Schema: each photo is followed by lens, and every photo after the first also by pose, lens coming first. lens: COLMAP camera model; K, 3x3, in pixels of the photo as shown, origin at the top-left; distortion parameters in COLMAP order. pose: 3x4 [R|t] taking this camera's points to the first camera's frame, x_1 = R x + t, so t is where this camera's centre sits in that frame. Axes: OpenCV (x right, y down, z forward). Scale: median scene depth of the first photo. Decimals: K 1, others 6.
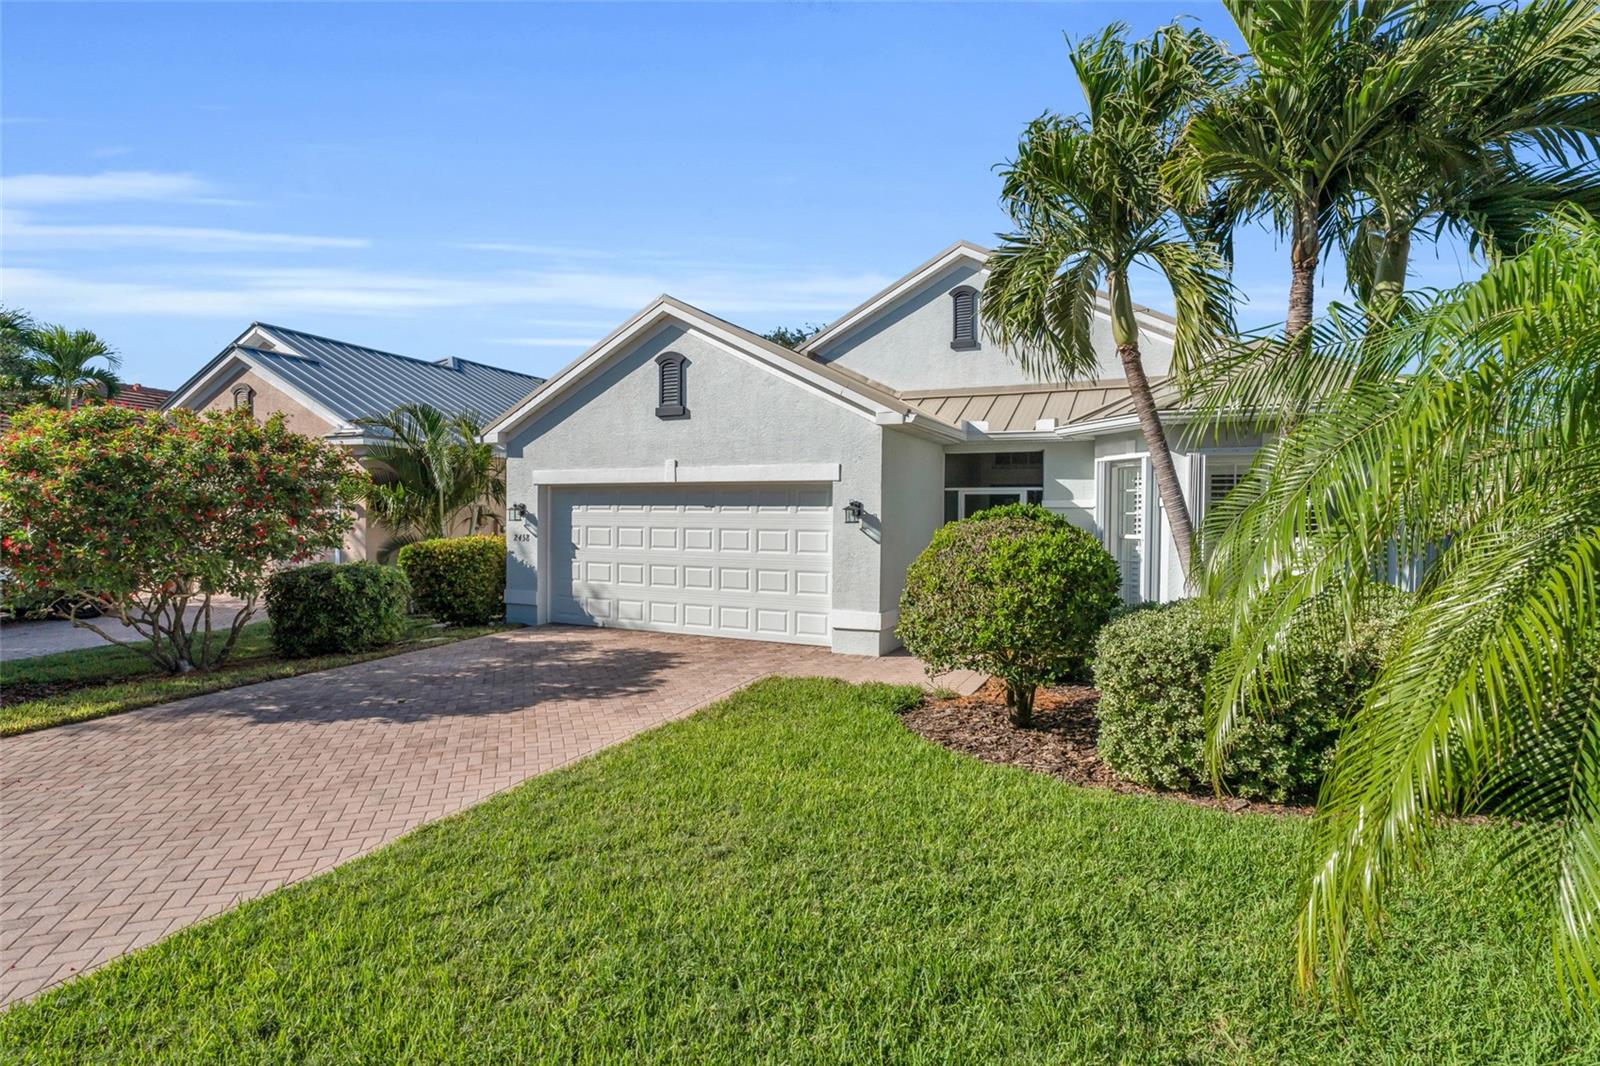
lens RADIAL K [[799.1, 0, 800.2], [0, 799.1, 528.5], [0, 0, 1]] dist [-0.005605, 0.003618]
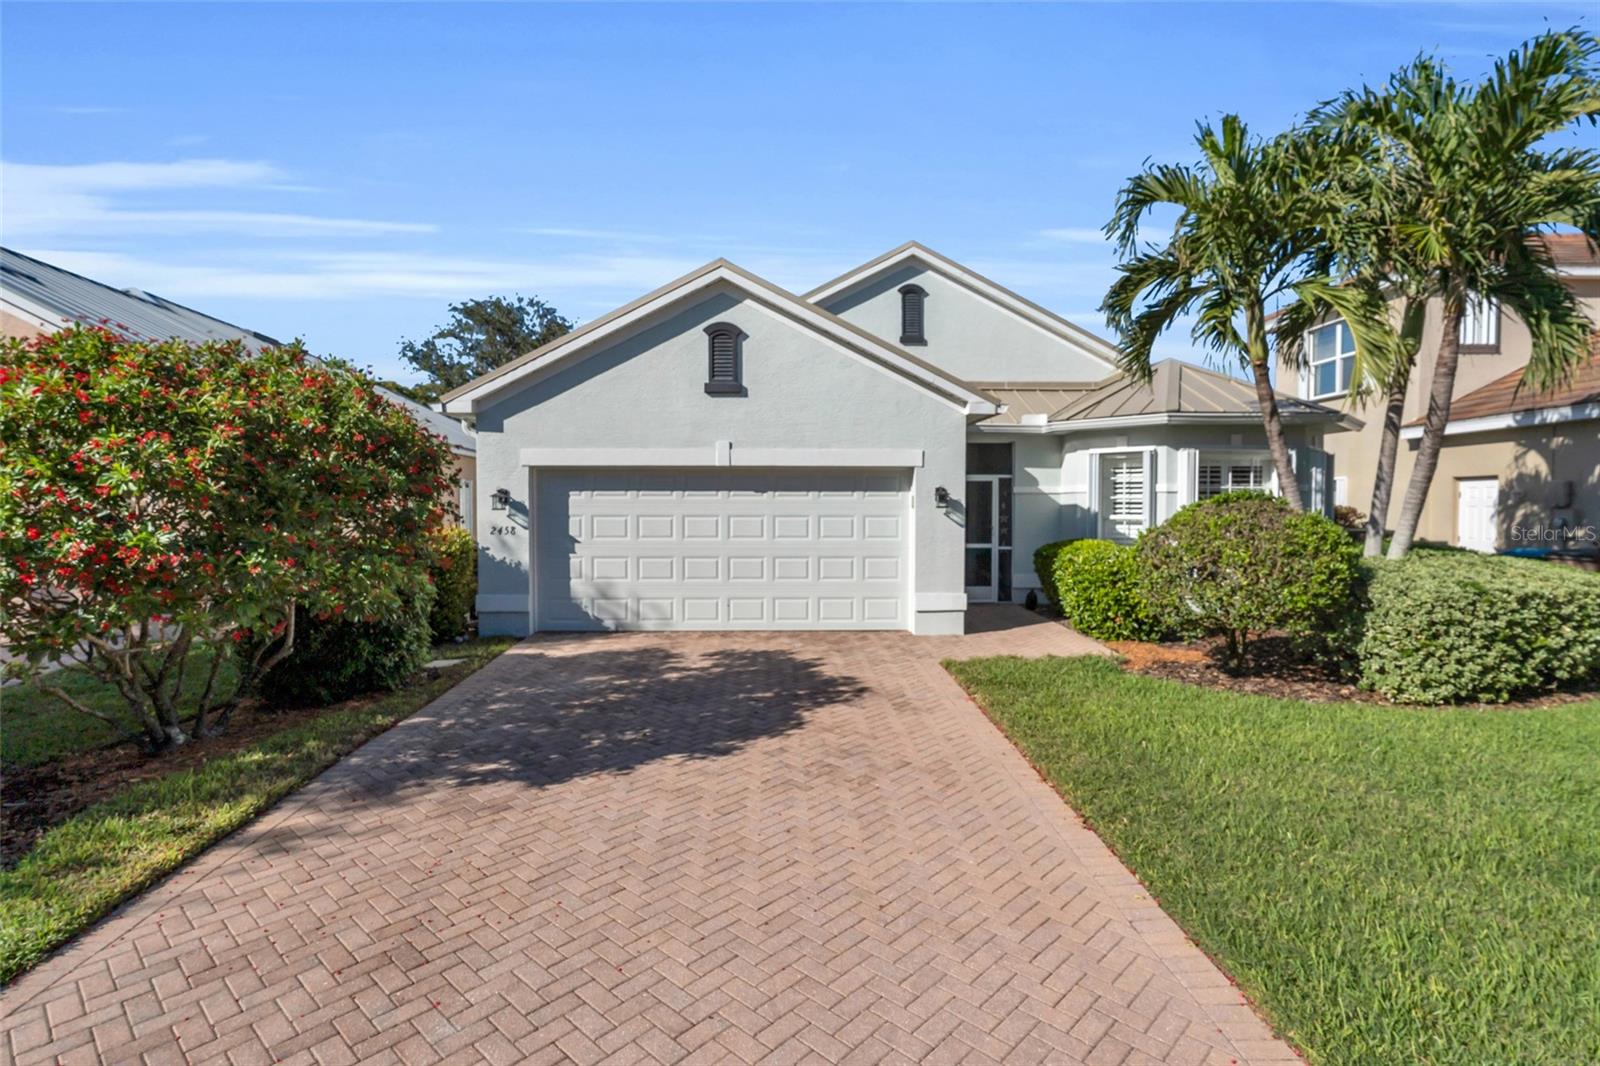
lens RADIAL K [[799.1, 0, 803.7], [0, 799.1, 528.9], [0, 0, 1]] dist [-0.005605, 0.003618]
pose [[0.883789, -0.021937, 0.467370, -0.508520], [0.013562, 0.999682, 0.021275, -0.003802], [-0.467688, -0.012465, 0.883806, 0.149077]]
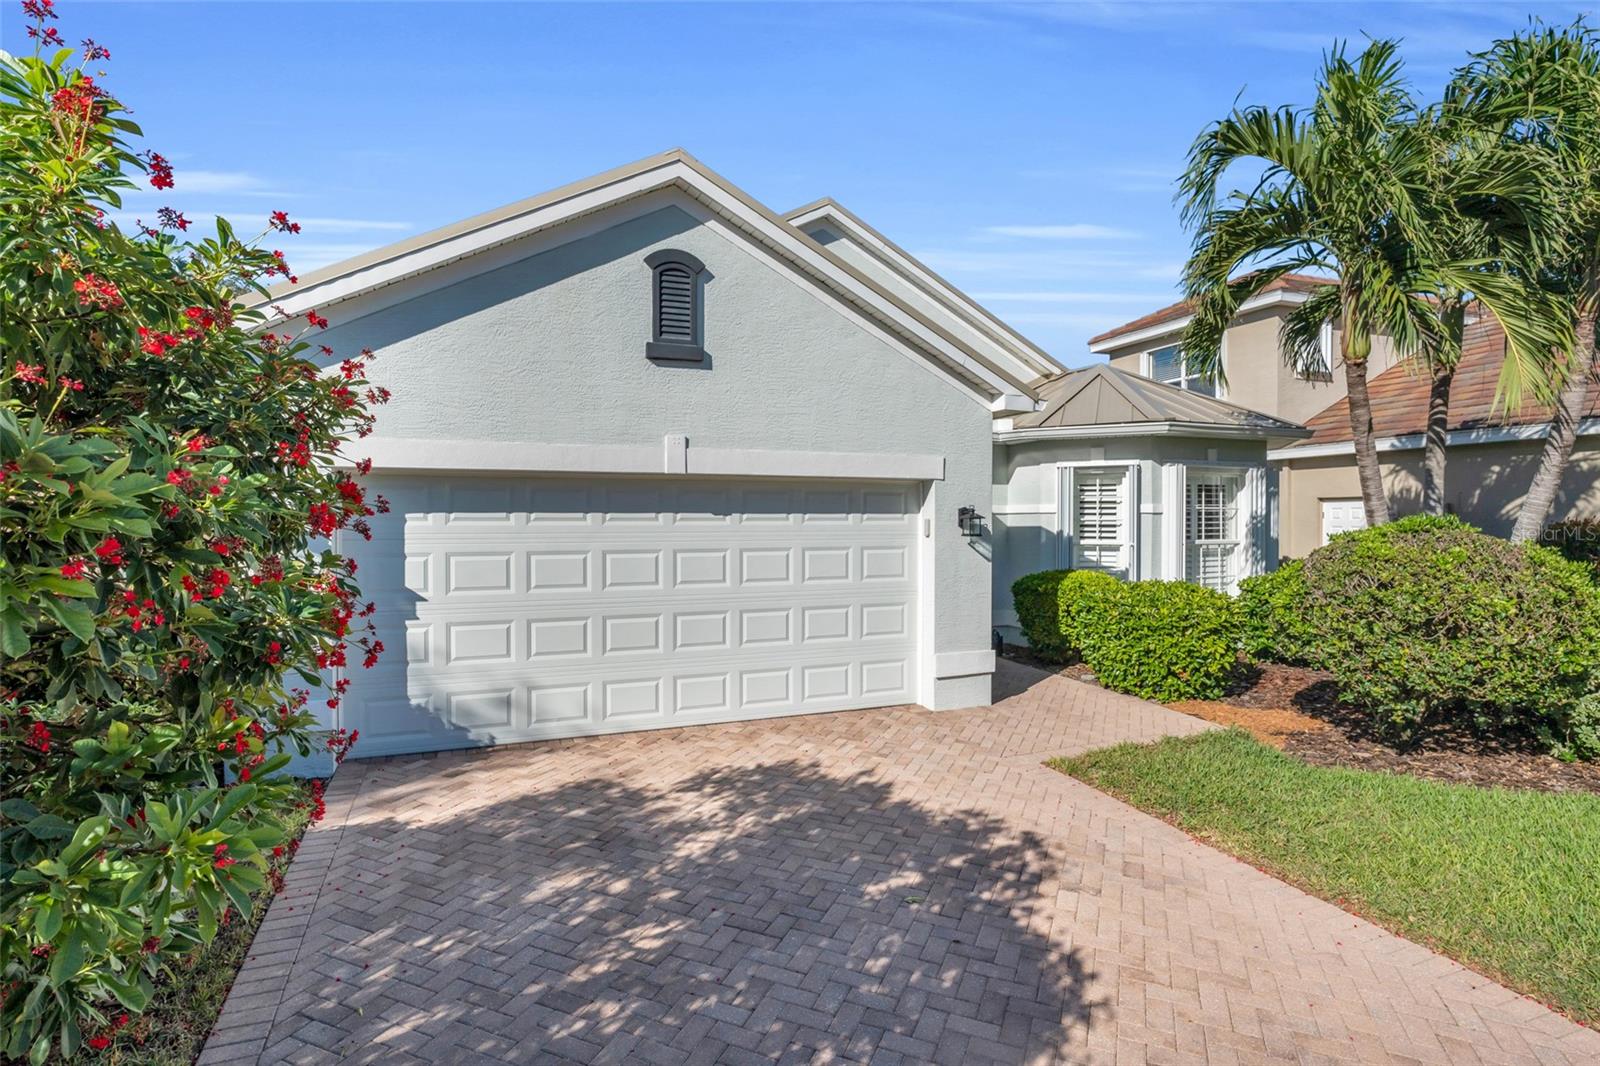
lens RADIAL K [[799.1, 0, 798.4], [0, 799.1, 531.9], [0, 0, 1]] dist [-0.005605, 0.003618]
pose [[0.670918, -0.020910, 0.741237, -0.536618], [0.017720, 0.999769, 0.012164, -0.020292], [-0.741320, 0.004974, 0.671134, 0.538918]]
